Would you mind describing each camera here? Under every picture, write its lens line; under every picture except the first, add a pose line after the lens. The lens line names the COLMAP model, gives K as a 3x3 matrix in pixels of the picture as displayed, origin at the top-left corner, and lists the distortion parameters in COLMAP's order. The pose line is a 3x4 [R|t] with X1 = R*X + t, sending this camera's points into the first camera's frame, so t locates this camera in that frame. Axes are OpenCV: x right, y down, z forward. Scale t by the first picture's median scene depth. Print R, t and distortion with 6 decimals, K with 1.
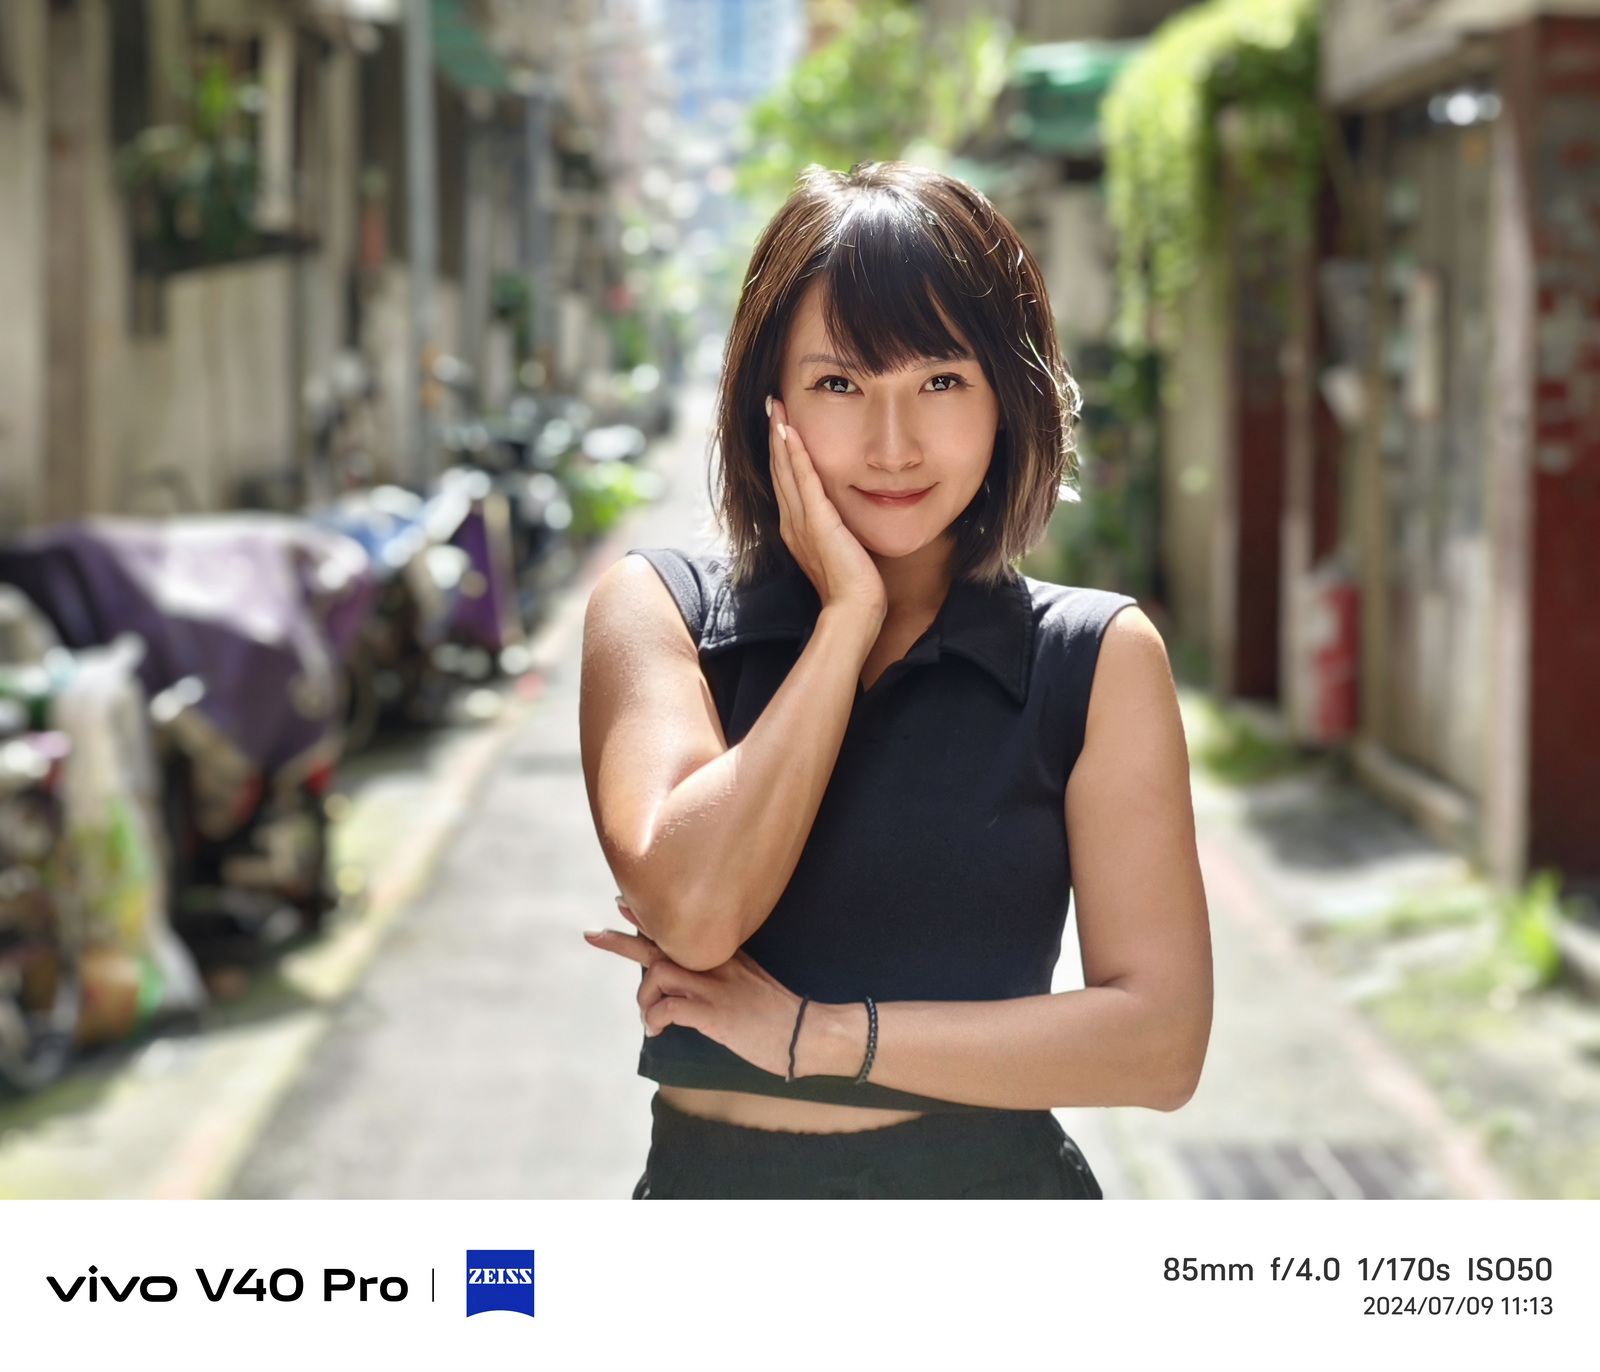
lens RADIAL K [[4410.9, 0, 800.0], [0, 4410.9, 686.0], [0, 0, 1]] dist [-0.362743, -0.150966]
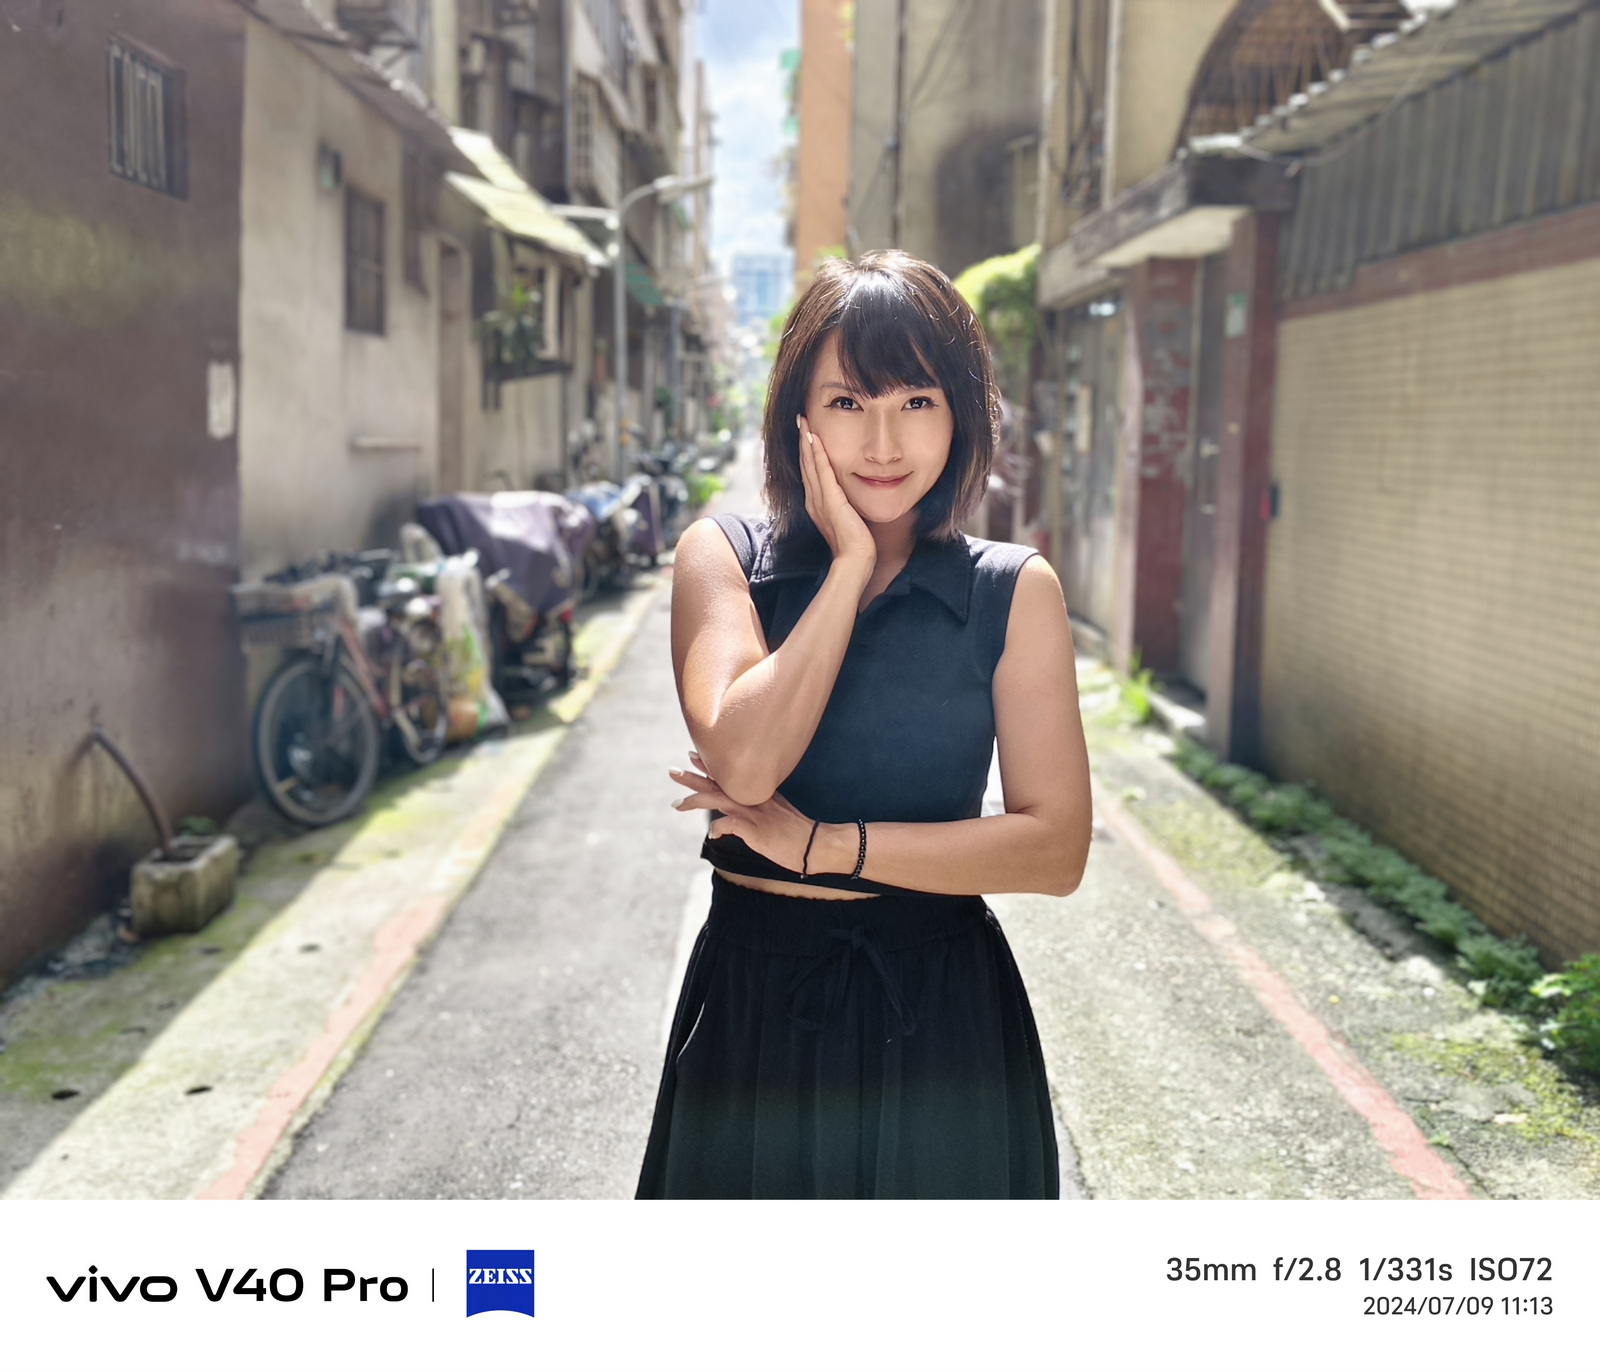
lens RADIAL K [[1842.2, 0, 791.8], [0, 1842.2, 626.6], [0, 0, 1]] dist [0.013052, 0.001763]
pose [[0.999902, 0.013583, 0.003515, -0.002980], [-0.013688, 0.999402, 0.031745, -0.003778], [-0.003082, -0.031790, 0.999490, 0.107593]]
